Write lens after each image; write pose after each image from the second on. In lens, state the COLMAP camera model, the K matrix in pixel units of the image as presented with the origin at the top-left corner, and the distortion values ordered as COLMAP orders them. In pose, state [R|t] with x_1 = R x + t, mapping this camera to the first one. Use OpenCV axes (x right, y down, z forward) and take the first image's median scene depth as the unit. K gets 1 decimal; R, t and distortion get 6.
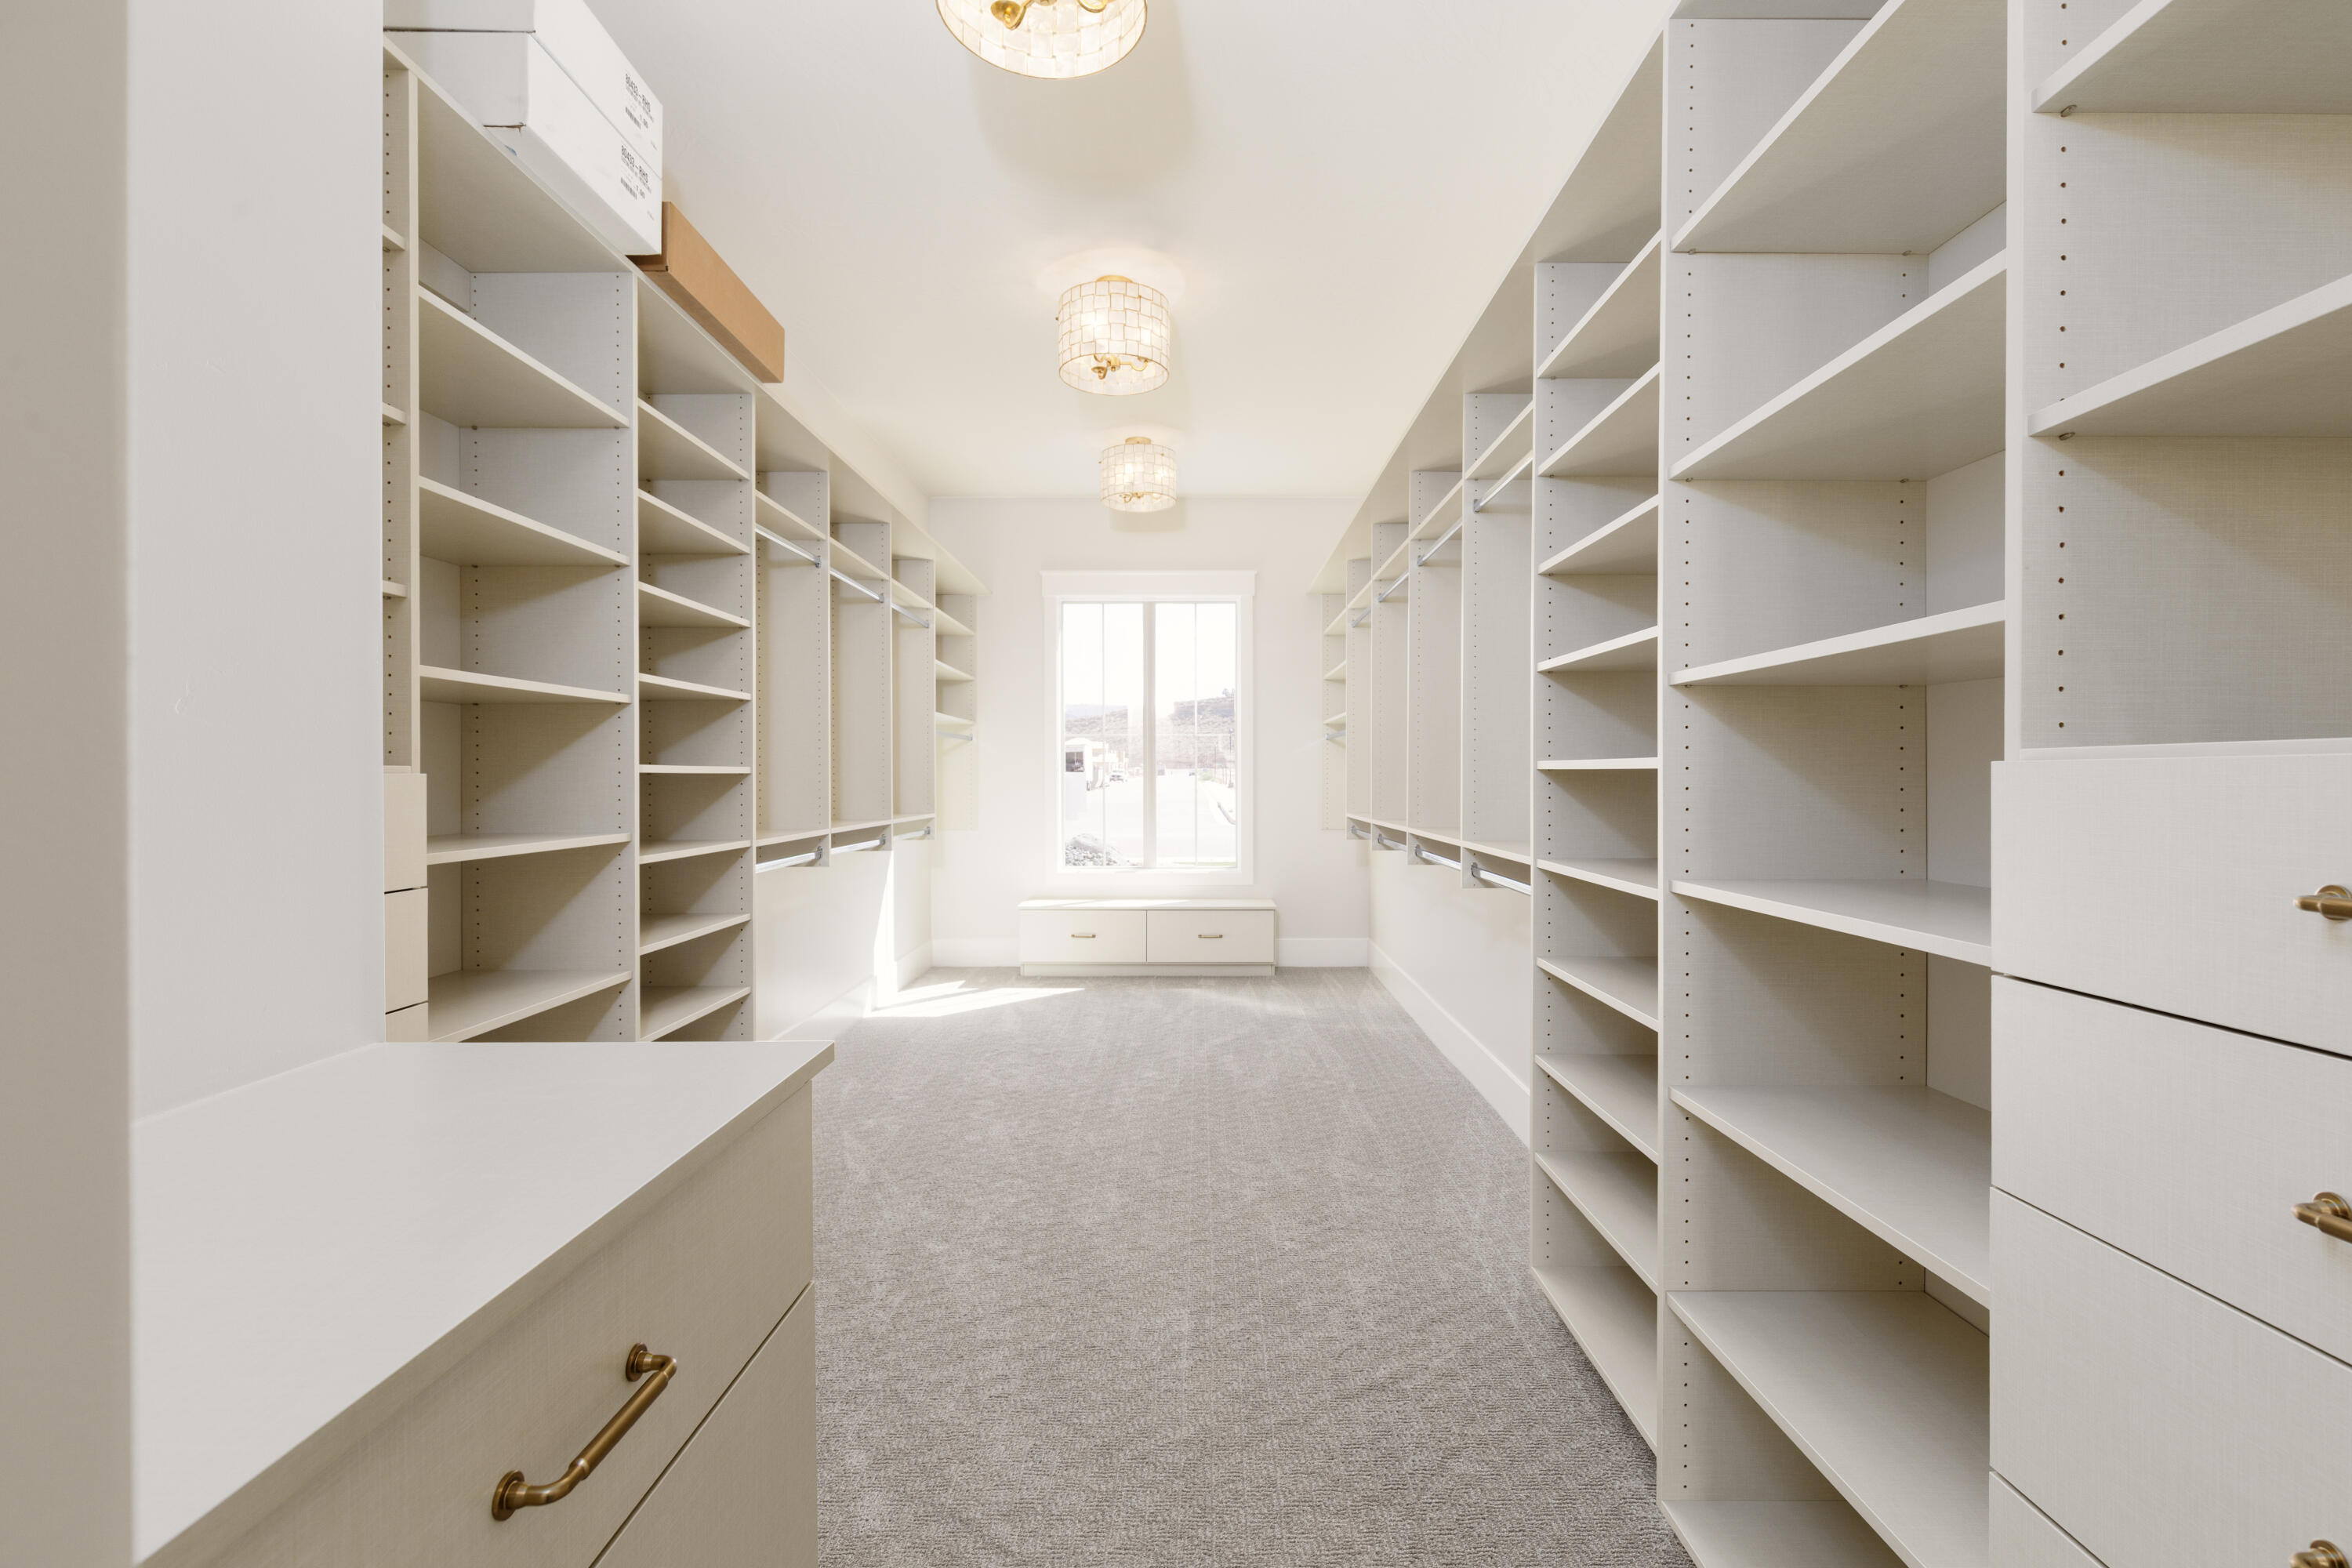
lens RADIAL K [[1055.2, 0, 1177.3], [0, 1055.2, 778.1], [0, 0, 1]] dist [0.009134, -0.002502]
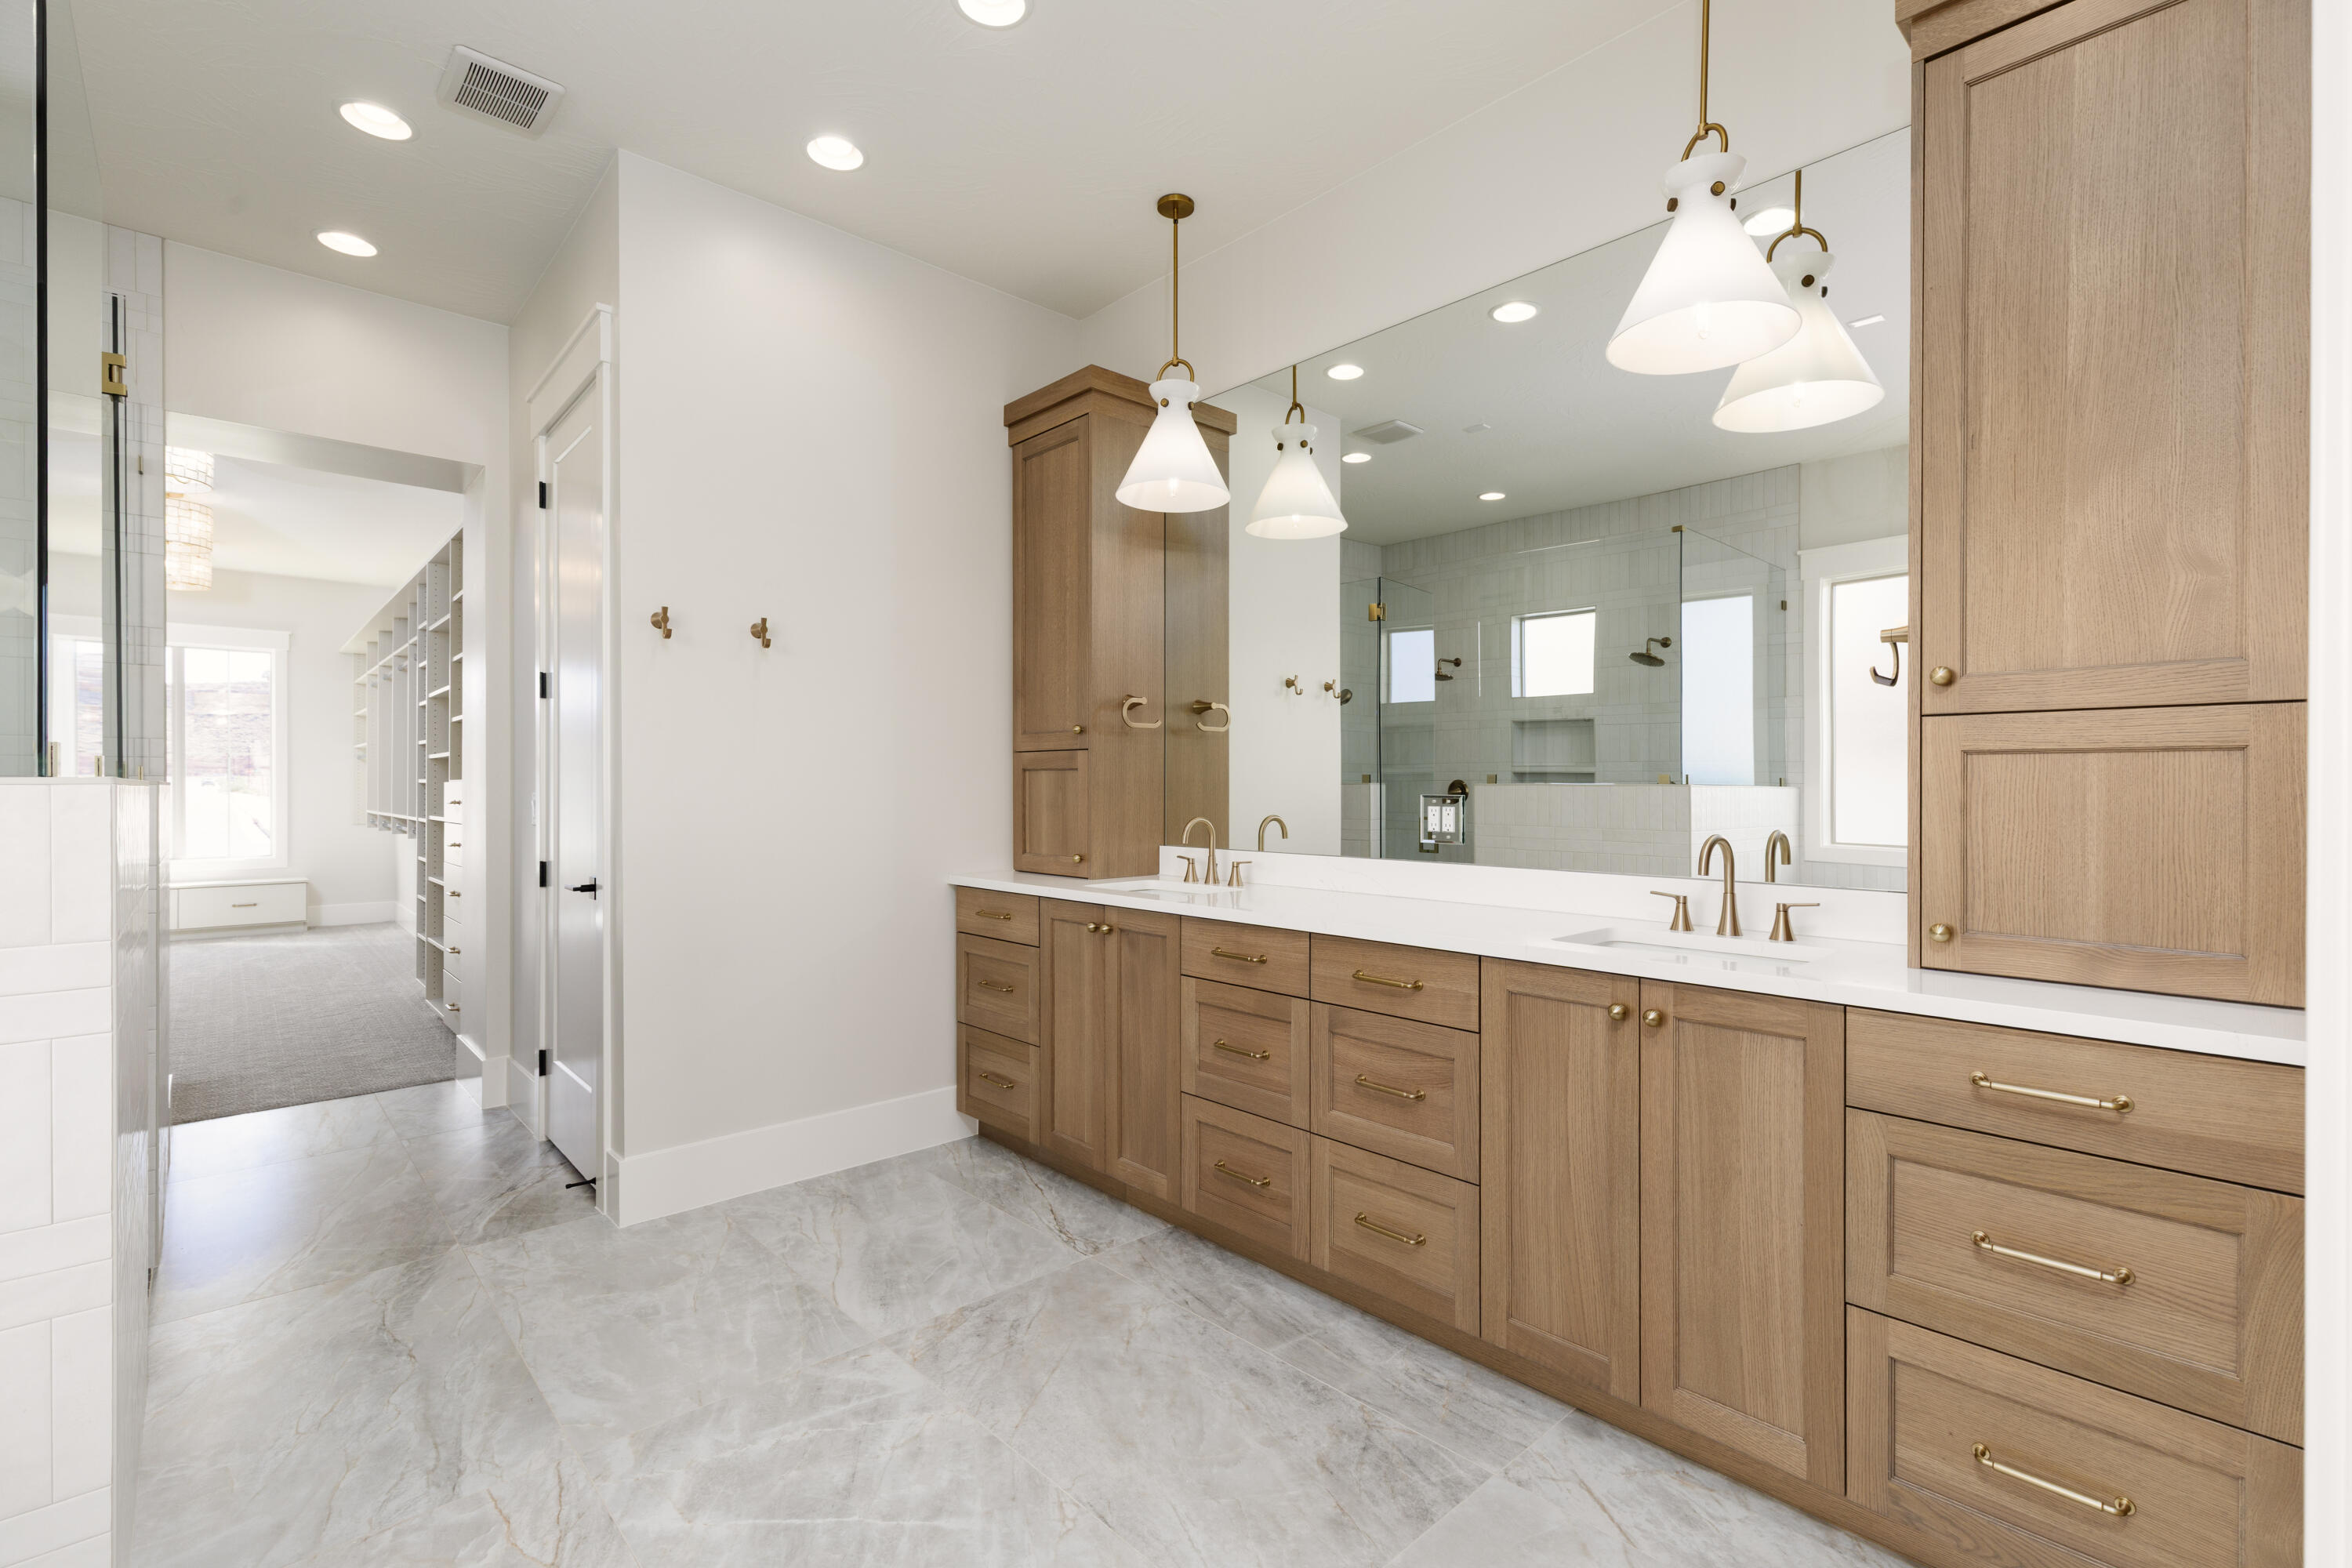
lens RADIAL K [[1055.2, 0, 1176.8], [0, 1055.2, 784.3], [0, 0, 1]] dist [0.009134, -0.002502]
pose [[0.723025, 0.004783, 0.690806, -0.043499], [-0.001838, 0.999986, -0.004999, 0.000925], [-0.690820, 0.002345, 0.723023, -0.783613]]
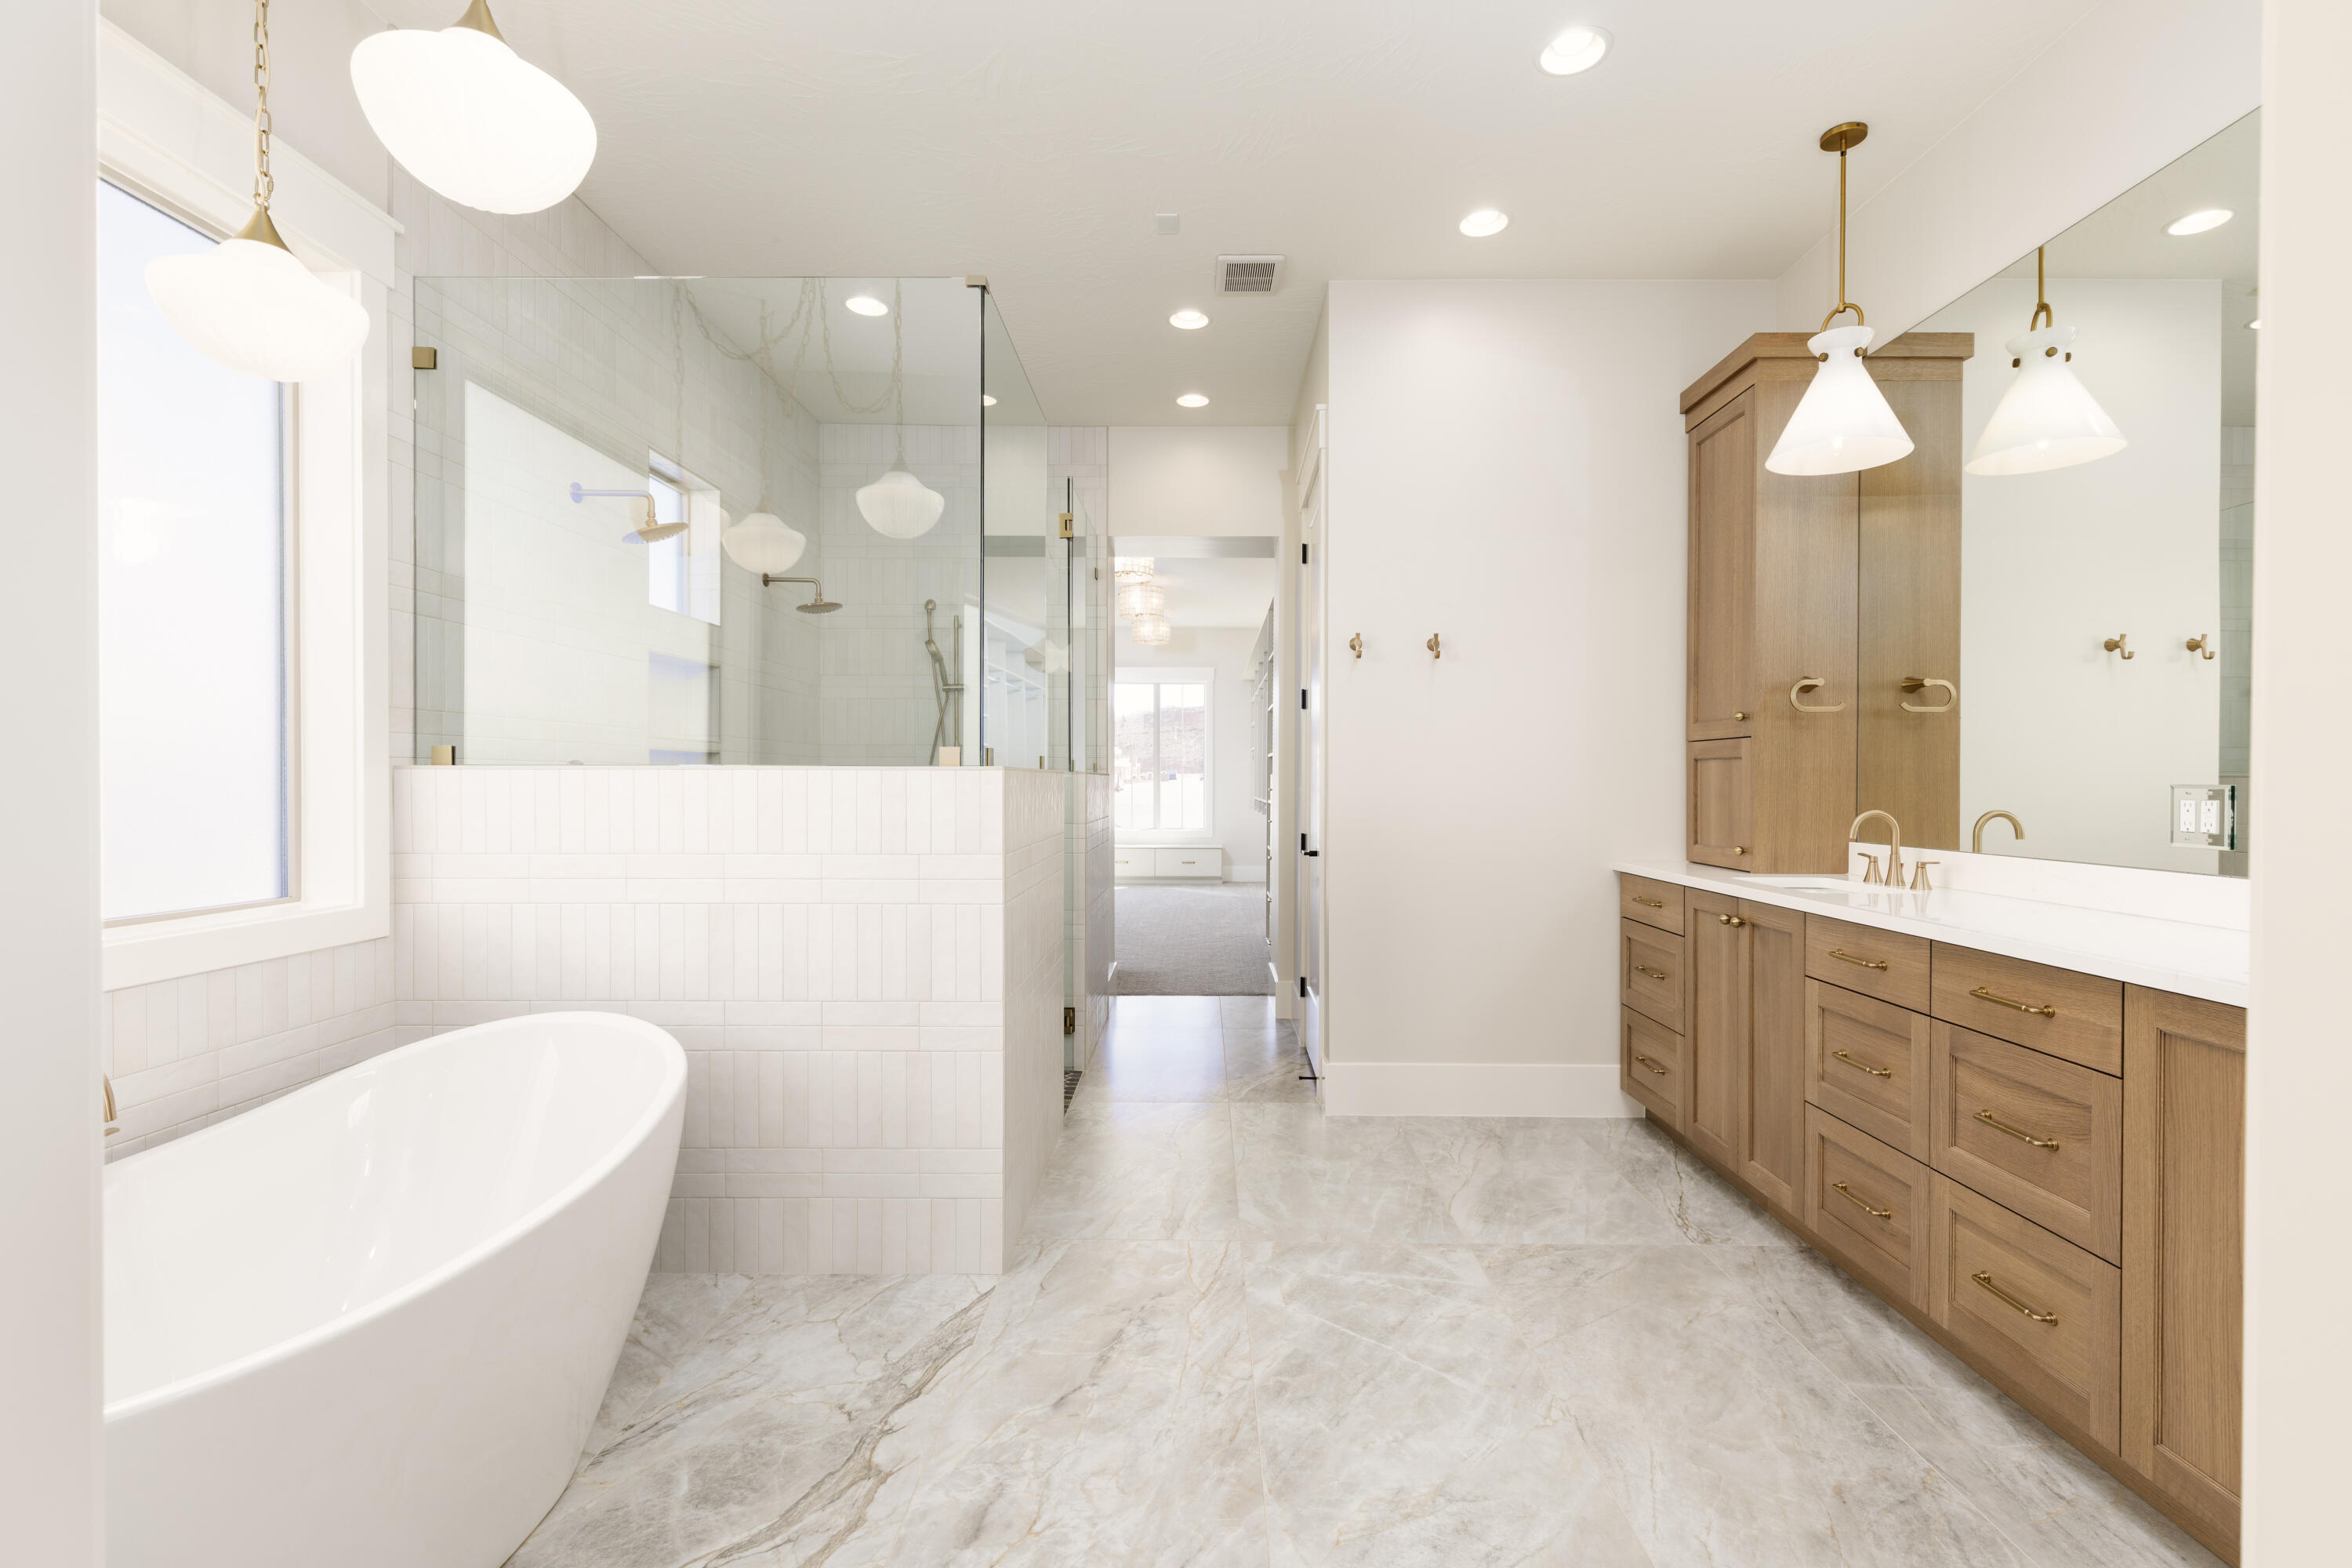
lens RADIAL K [[1055.2, 0, 1192.7], [0, 1055.2, 784.1], [0, 0, 1]] dist [0.009134, -0.002502]
pose [[0.999972, 0.006401, 0.003891, 0.030722], [-0.006409, 0.999978, 0.001882, 0.004691], [-0.003879, -0.001907, 0.999991, -0.891350]]
